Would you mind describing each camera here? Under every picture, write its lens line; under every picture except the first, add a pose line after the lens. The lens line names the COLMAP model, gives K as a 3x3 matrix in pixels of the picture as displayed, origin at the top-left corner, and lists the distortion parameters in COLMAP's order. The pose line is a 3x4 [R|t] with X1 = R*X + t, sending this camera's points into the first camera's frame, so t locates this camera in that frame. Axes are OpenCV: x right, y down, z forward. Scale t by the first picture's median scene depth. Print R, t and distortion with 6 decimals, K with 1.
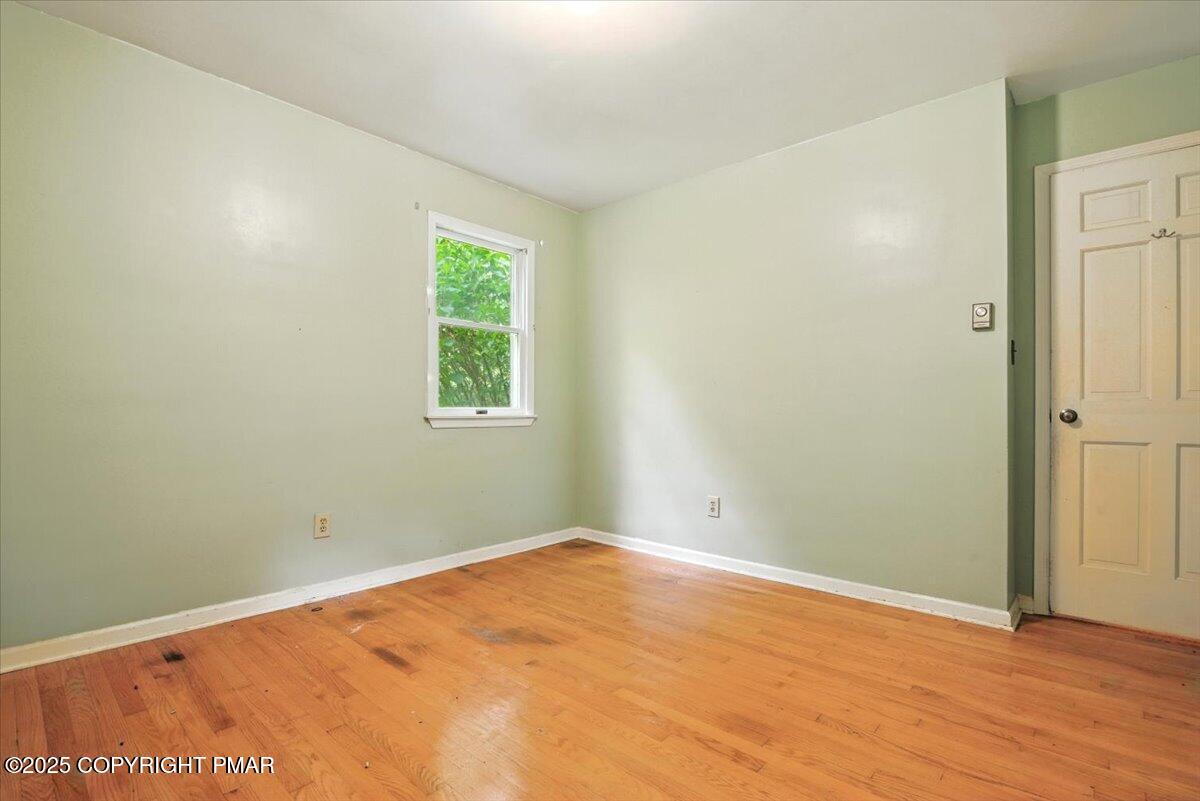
lens RADIAL K [[549.0, 0, 598.1], [0, 549.0, 404.5], [0, 0, 1]] dist [-0.021286, 0.001626]
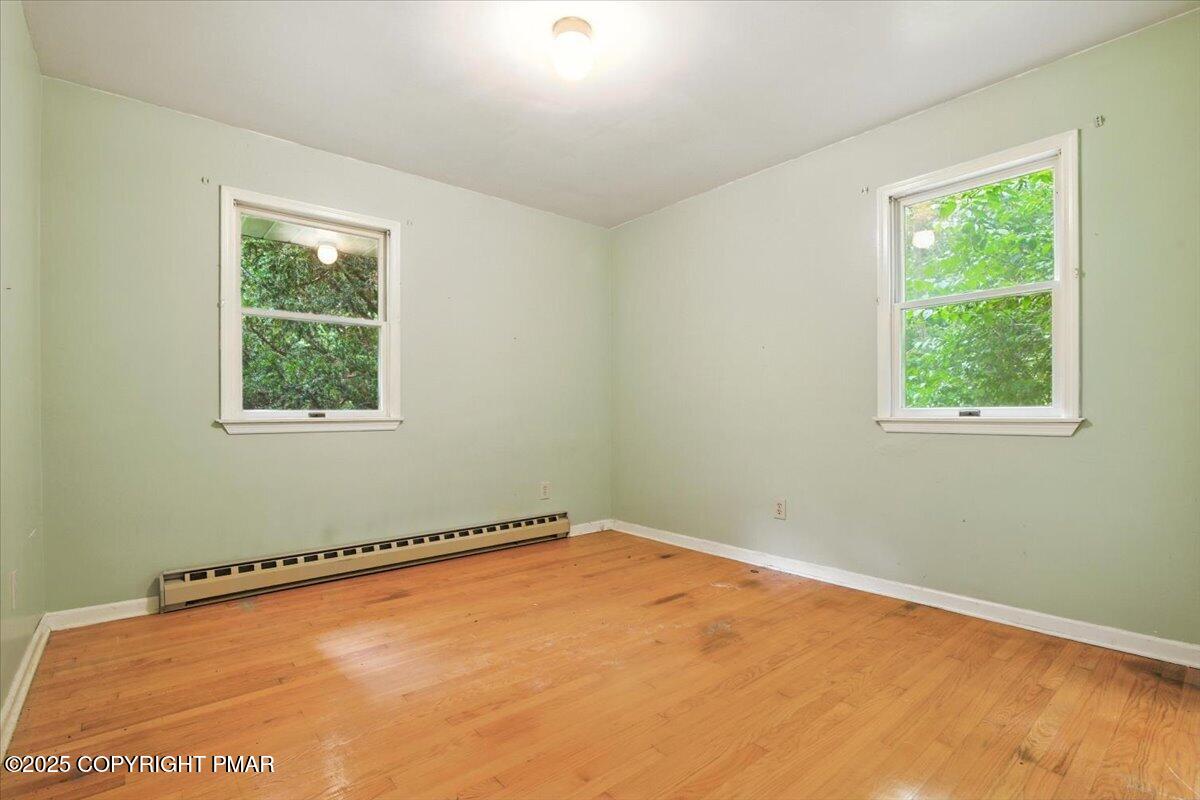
lens RADIAL K [[549.0, 0, 599.7], [0, 549.0, 407.2], [0, 0, 1]] dist [-0.021286, 0.001626]
pose [[-0.126622, -0.010666, -0.991894, 0.752108], [0.016203, 0.999787, -0.012819, 0.008827], [0.991819, -0.017695, -0.126422, 0.783114]]
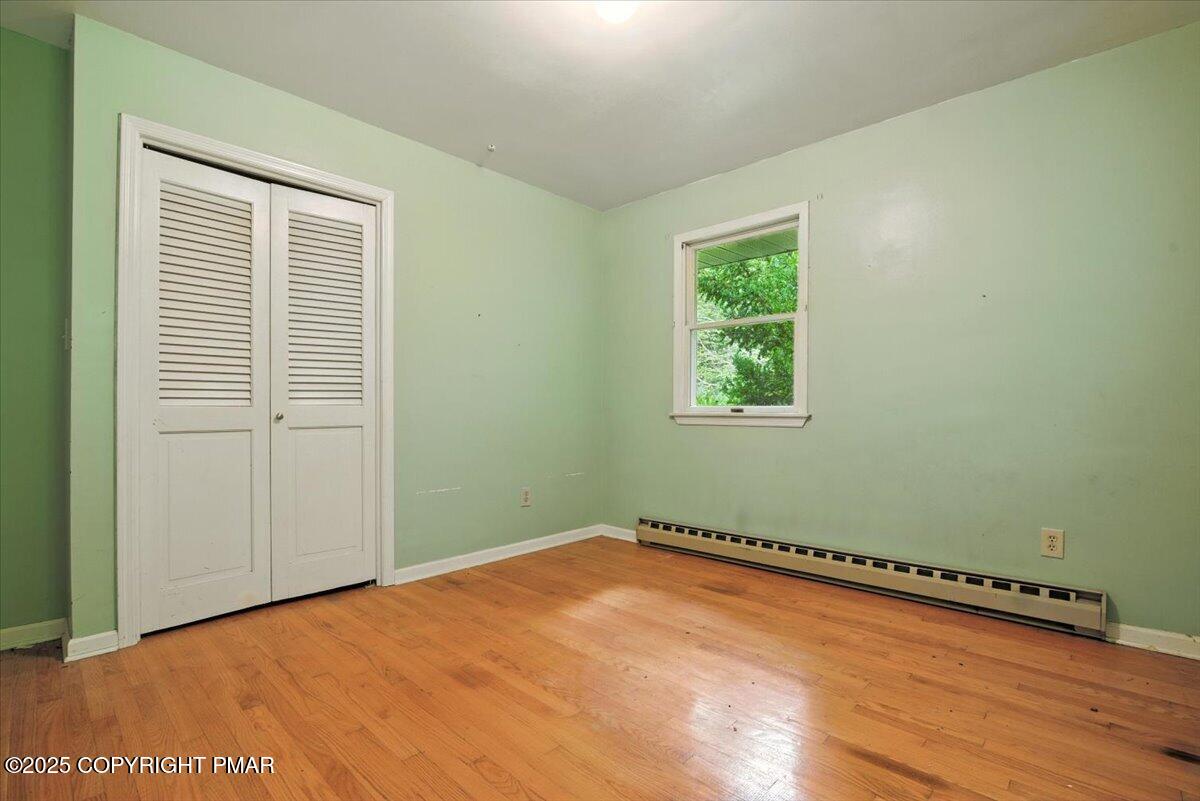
lens RADIAL K [[549.0, 0, 609.0], [0, 549.0, 407.1], [0, 0, 1]] dist [-0.021286, 0.001626]
pose [[-0.999977, -0.006747, -0.001134, -0.012234], [-0.006725, 0.999806, -0.018498, 0.018321], [0.001259, -0.018490, -0.999828, 1.314444]]
